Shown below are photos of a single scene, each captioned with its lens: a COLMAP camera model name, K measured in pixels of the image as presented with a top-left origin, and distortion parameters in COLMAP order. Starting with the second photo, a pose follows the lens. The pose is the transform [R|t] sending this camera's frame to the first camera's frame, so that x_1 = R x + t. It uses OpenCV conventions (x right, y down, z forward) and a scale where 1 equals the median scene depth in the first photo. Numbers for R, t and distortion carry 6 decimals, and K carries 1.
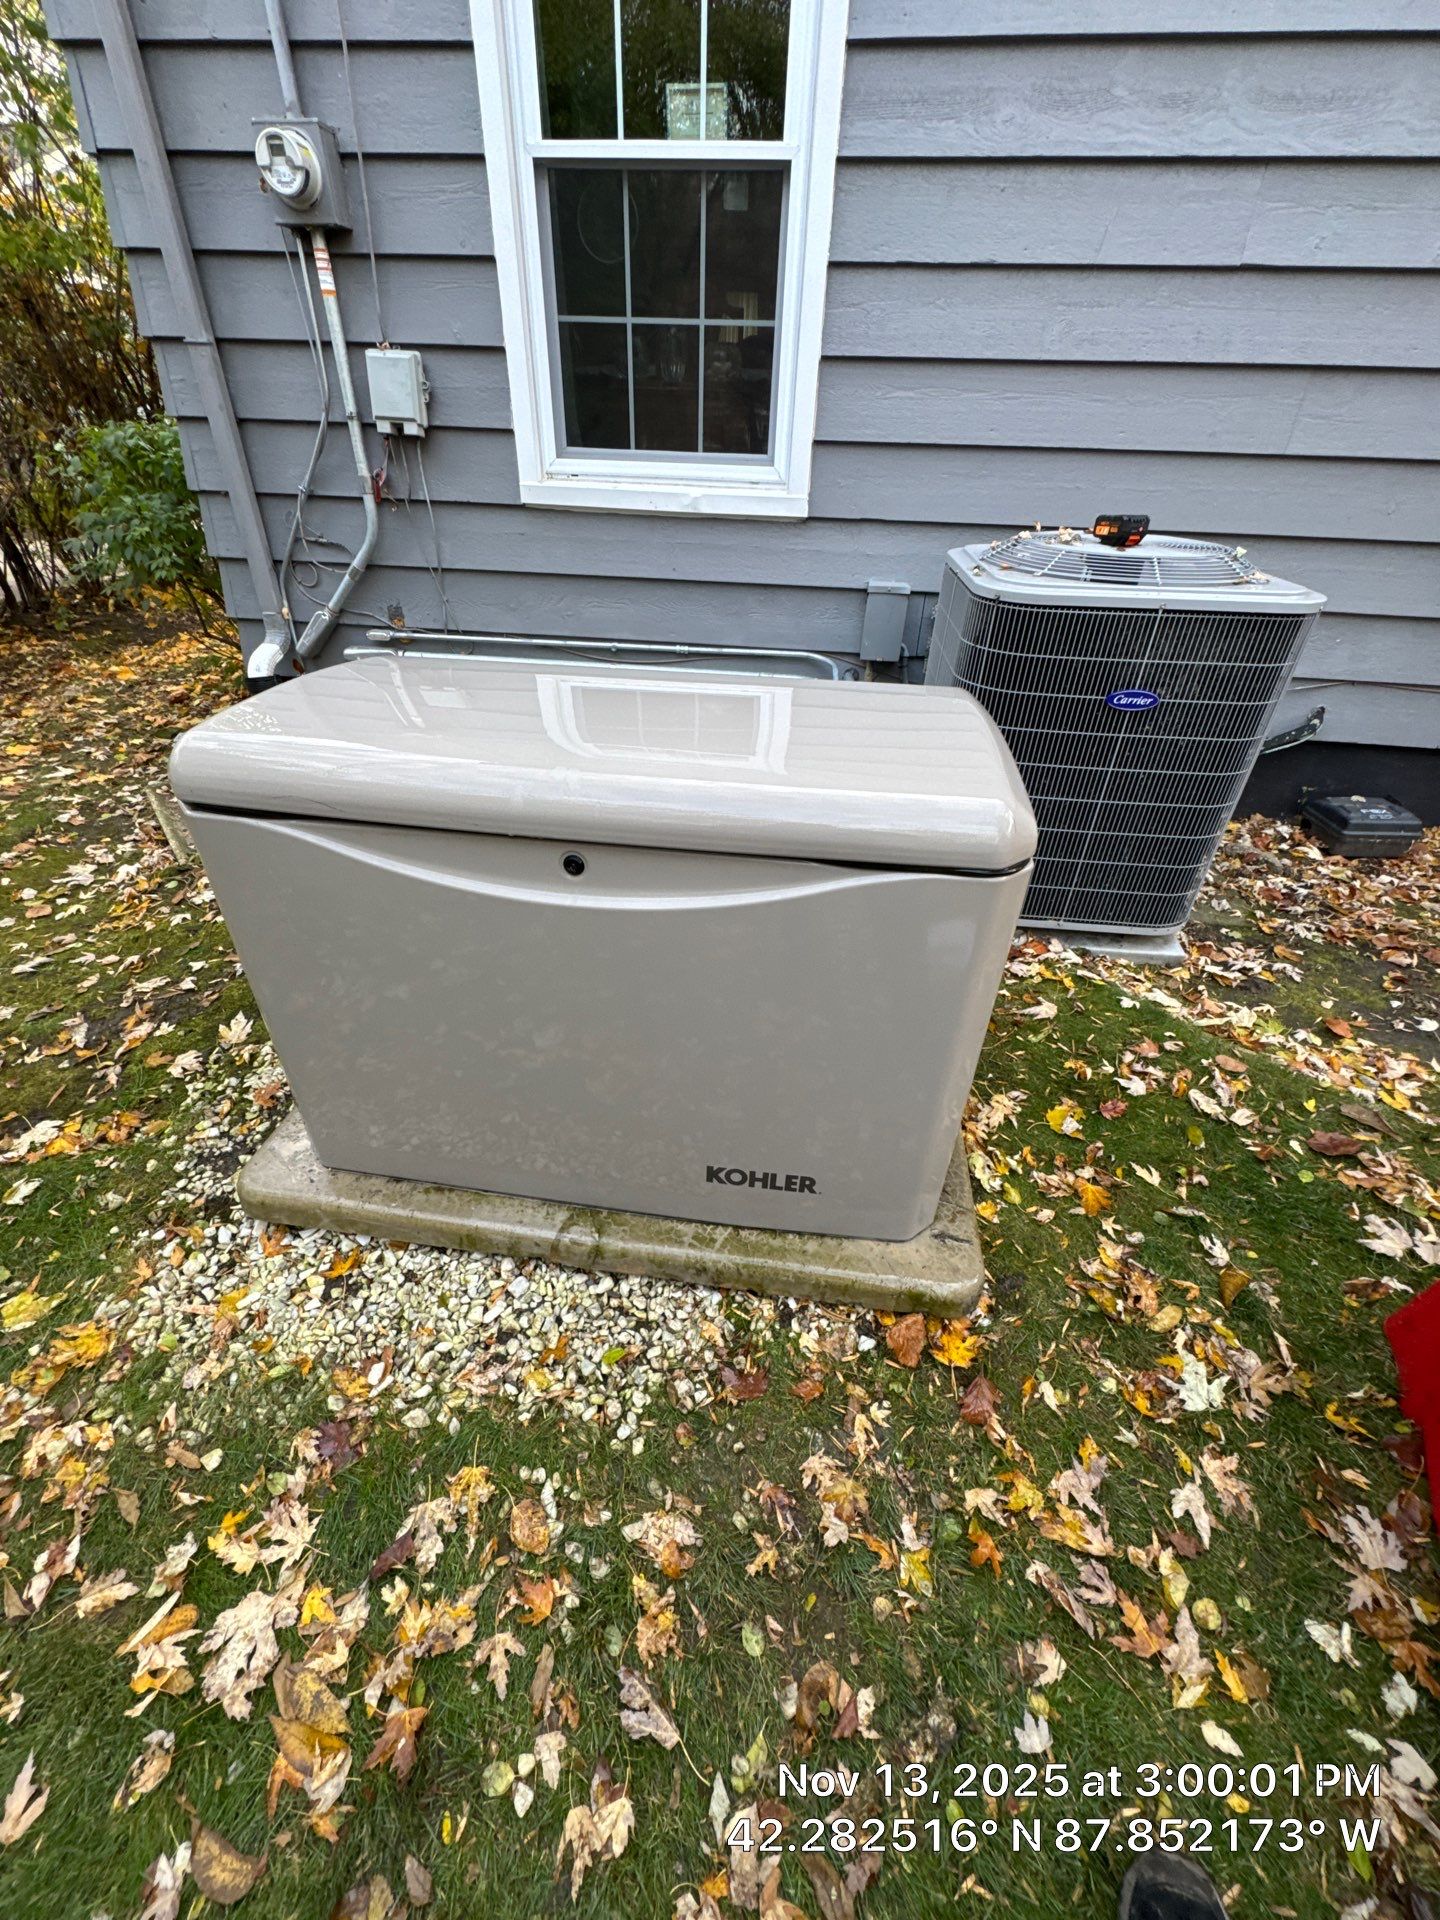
lens RADIAL K [[779.2, 0, 719.0], [0, 779.2, 960.1], [0, 0, 1]] dist [0.001328, 0.000054]
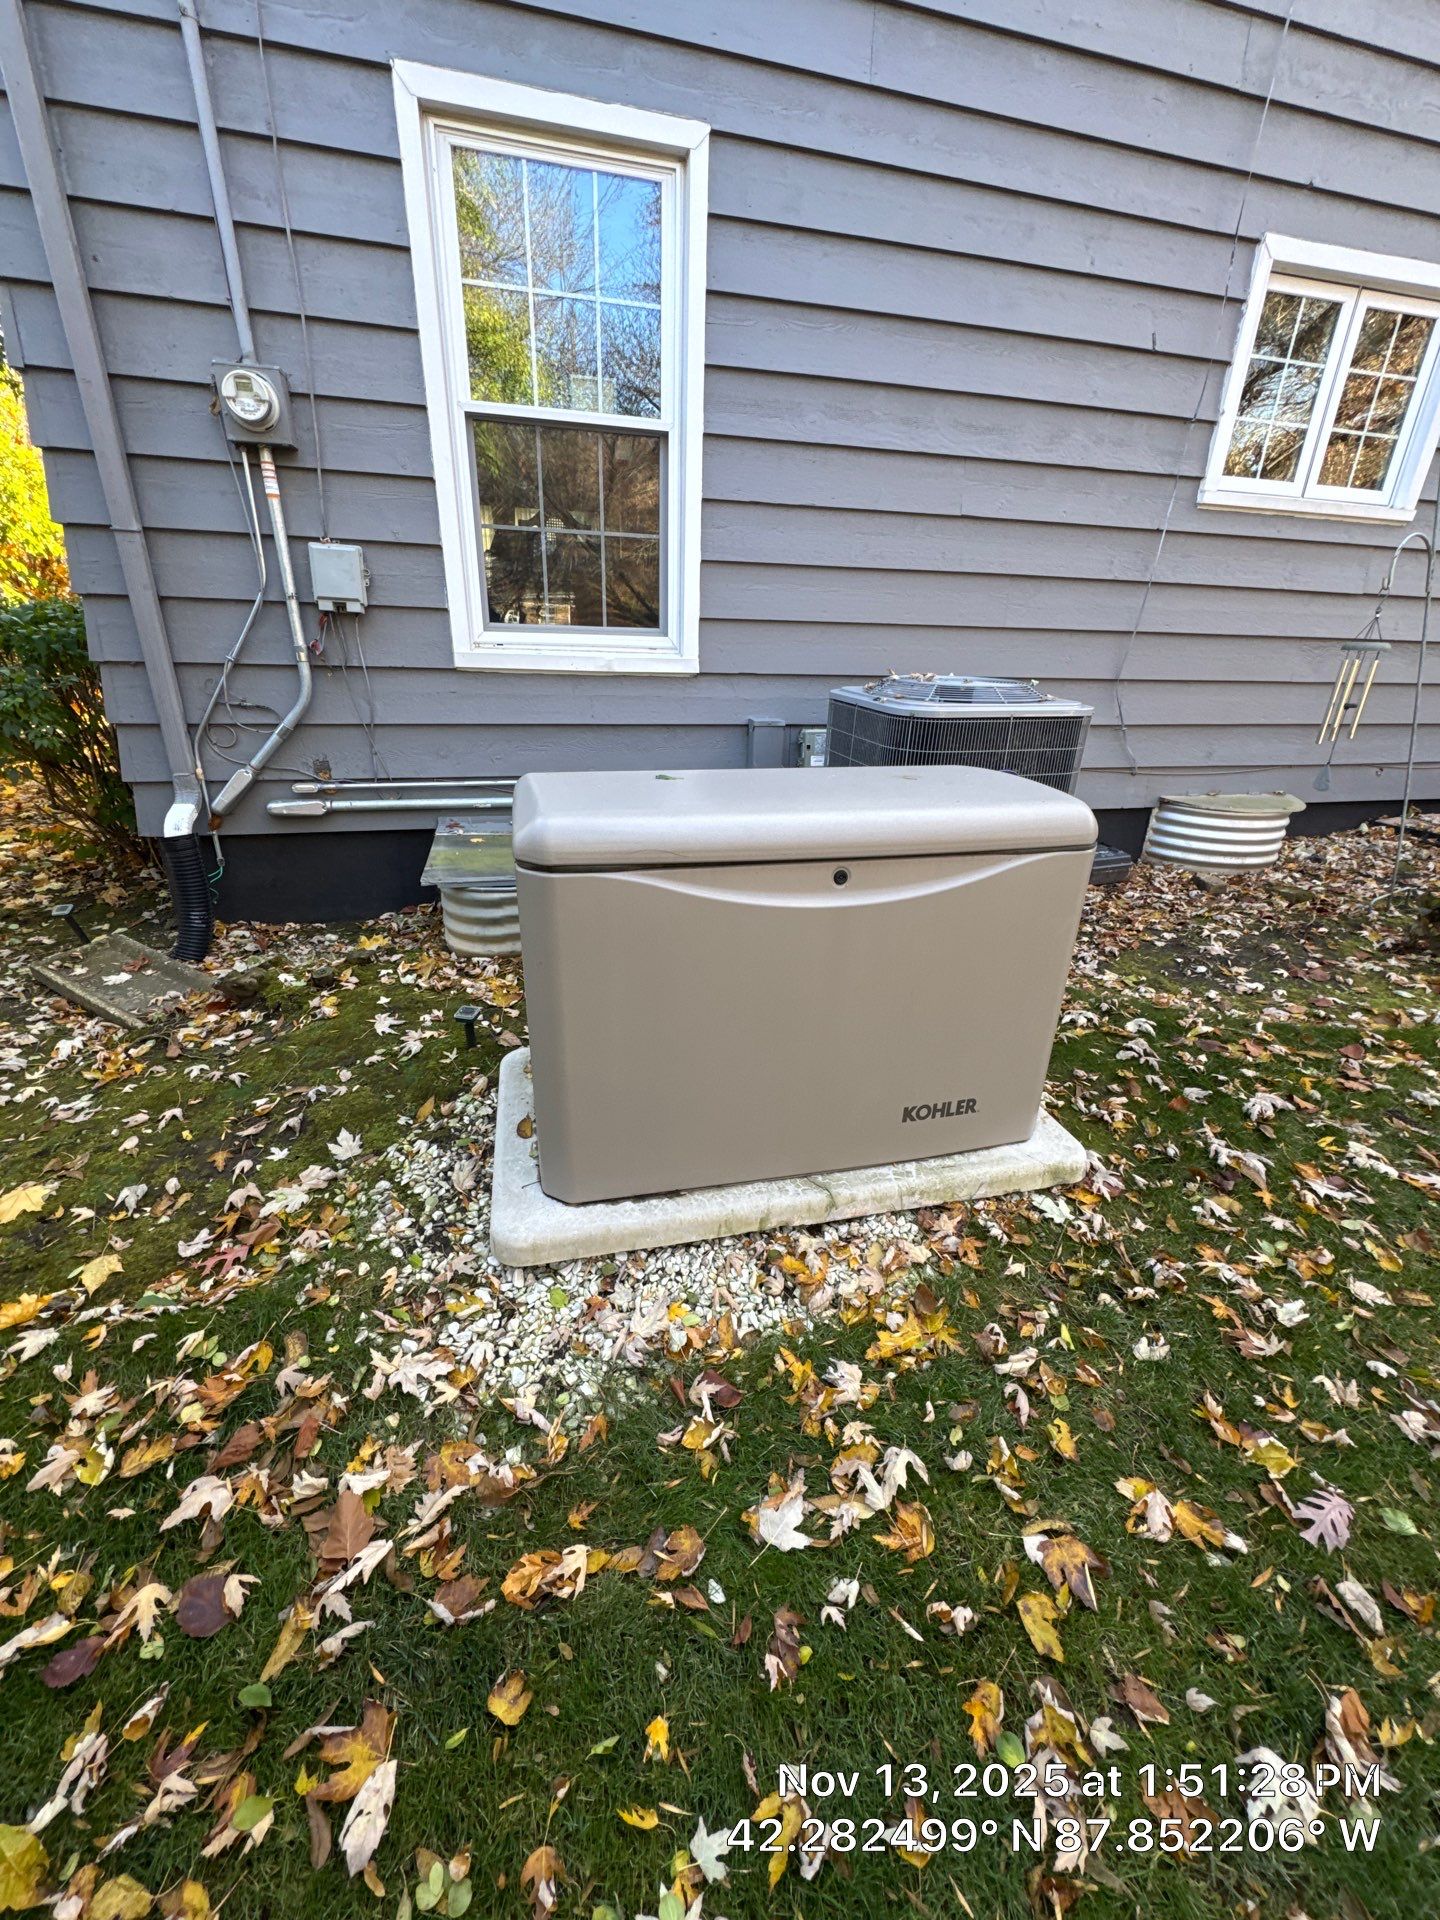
lens RADIAL K [[779.2, 0, 717.0], [0, 779.2, 961.5], [0, 0, 1]] dist [0.001328, 0.000054]
pose [[0.931688, -0.142750, 0.334037, -0.354156], [0.200499, 0.968877, -0.145179, 0.075005], [-0.302917, 0.202235, 0.931312, -0.091766]]
